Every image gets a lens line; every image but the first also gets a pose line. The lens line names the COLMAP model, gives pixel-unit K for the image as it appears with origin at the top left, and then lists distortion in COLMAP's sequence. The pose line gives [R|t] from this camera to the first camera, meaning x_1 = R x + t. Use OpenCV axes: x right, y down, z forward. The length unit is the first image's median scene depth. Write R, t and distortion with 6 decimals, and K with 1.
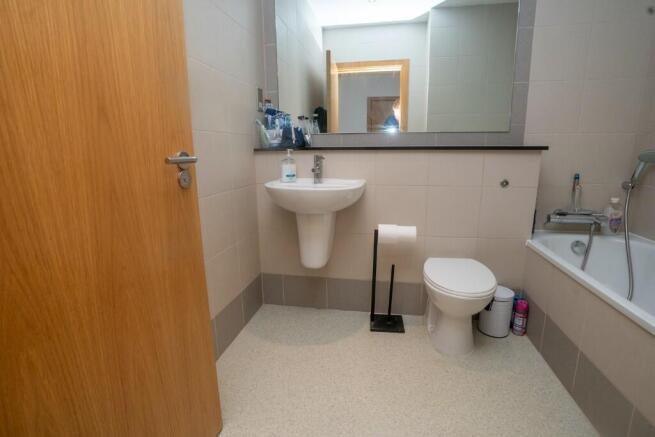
lens RADIAL K [[330.7, 0, 330.0], [0, 330.7, 217.6], [0, 0, 1]] dist [-0.037238, 0.013780]
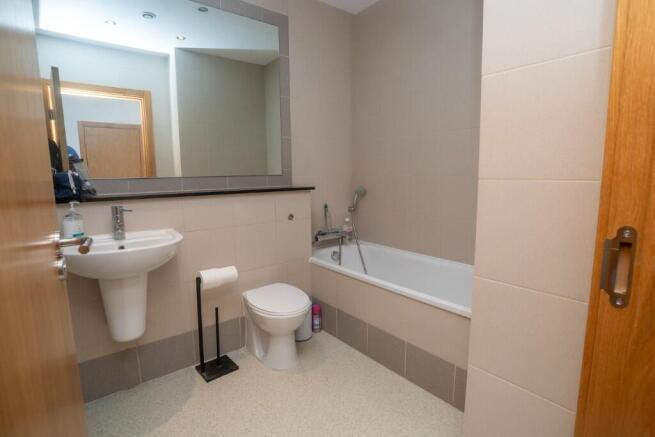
lens RADIAL K [[330.7, 0, 329.5], [0, 330.7, 216.9], [0, 0, 1]] dist [-0.037238, 0.013780]
pose [[0.663124, -0.102130, 0.741509, -0.299490], [0.161041, 0.986914, -0.008088, -0.067190], [-0.730980, 0.124777, 0.670894, 0.036626]]
